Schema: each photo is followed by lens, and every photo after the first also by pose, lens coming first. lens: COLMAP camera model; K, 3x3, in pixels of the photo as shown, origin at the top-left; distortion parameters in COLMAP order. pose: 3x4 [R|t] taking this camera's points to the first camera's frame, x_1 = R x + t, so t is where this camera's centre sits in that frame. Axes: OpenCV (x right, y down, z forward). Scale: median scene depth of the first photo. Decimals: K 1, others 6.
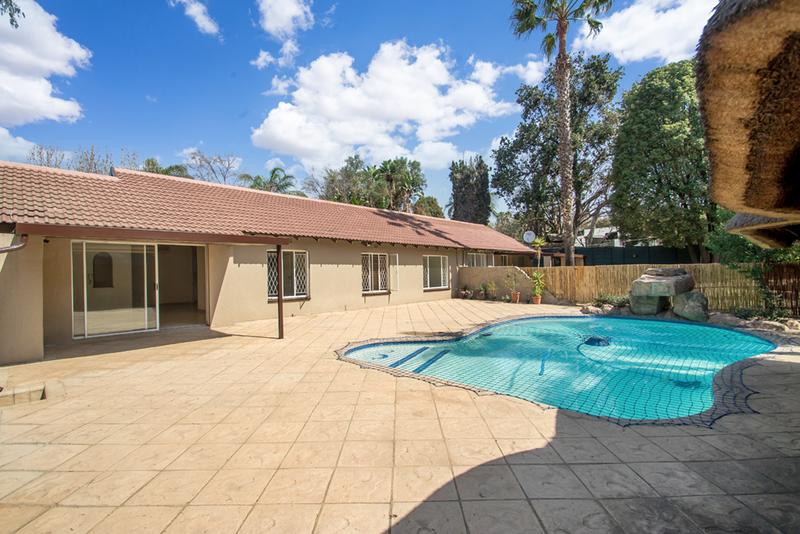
lens RADIAL K [[371.4, 0, 397.7], [0, 371.4, 288.5], [0, 0, 1]] dist [0.000781, -0.007714]
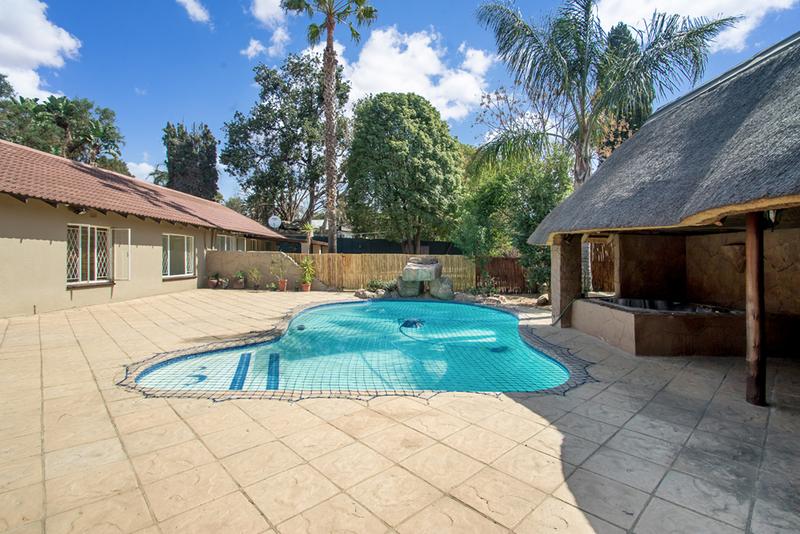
lens RADIAL K [[371.4, 0, 412.5], [0, 371.4, 267.1], [0, 0, 1]] dist [0.000781, -0.007714]
pose [[0.711043, 0.006395, 0.703120, -0.113208], [0.010063, 0.999764, -0.019270, -0.000576], [-0.703077, 0.020777, 0.710810, 0.111835]]
